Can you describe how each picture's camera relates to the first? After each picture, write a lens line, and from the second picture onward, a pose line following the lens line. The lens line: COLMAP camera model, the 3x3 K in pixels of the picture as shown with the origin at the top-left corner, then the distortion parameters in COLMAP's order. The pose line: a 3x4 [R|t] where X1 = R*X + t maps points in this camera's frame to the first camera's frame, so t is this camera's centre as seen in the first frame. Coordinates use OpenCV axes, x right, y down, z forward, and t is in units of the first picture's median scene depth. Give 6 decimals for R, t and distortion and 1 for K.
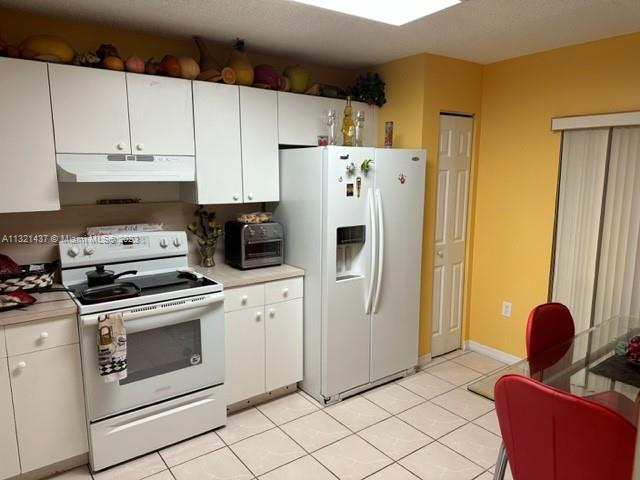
lens RADIAL K [[445.7, 0, 317.6], [0, 445.7, 245.3], [0, 0, 1]] dist [0.115212, -0.191215]
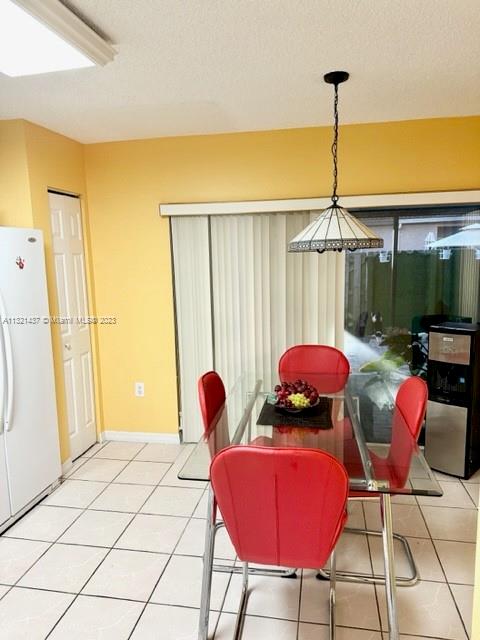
lens RADIAL K [[445.7, 0, 242.3], [0, 445.7, 322.5], [0, 0, 1]] dist [0.115212, -0.191215]
pose [[0.727134, -0.116304, 0.676572, -0.084635], [0.132426, 0.990797, 0.027997, -0.006926], [-0.673602, 0.069239, 0.735844, 0.096253]]
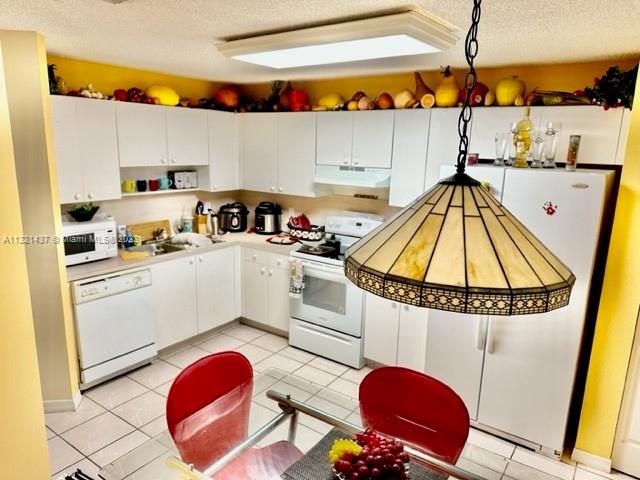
lens RADIAL K [[445.7, 0, 317.6], [0, 445.7, 245.3], [0, 0, 1]] dist [0.115212, -0.191215]
pose [[0.302960, 0.218206, -0.927686, 0.734963], [-0.178527, 0.969196, 0.169667, -0.132488], [0.936132, 0.114214, 0.332583, 0.317427]]
